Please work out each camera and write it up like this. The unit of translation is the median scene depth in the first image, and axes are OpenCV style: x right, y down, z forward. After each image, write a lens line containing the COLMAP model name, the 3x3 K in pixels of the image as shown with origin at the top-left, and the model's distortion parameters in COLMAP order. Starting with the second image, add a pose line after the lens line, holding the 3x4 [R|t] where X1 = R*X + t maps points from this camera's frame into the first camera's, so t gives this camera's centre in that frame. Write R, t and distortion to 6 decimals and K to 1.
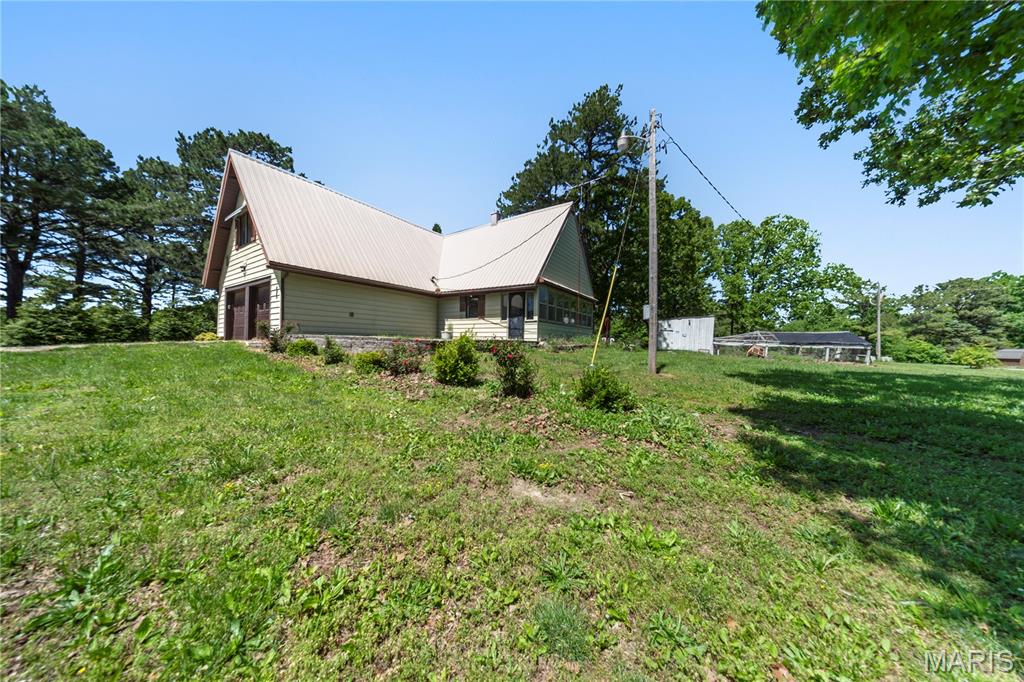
lens RADIAL K [[295.0, 0, 512.1], [0, 295.0, 335.2], [0, 0, 1]] dist [-0.000364, -0.000044]
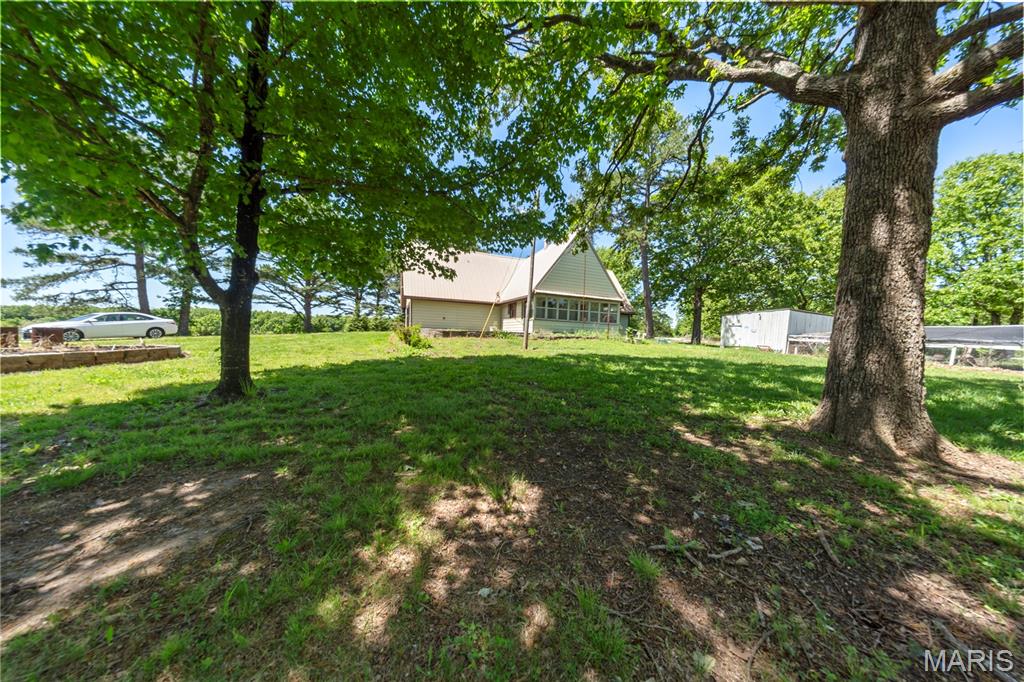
lens RADIAL K [[295.0, 0, 512.1], [0, 295.0, 335.2], [0, 0, 1]] dist [-0.000364, -0.000044]
pose [[0.825156, 0.008906, -0.564834, 0.696053], [-0.008678, 0.999958, 0.003090, 0.024699], [0.564838, 0.002352, 0.825199, -0.261399]]
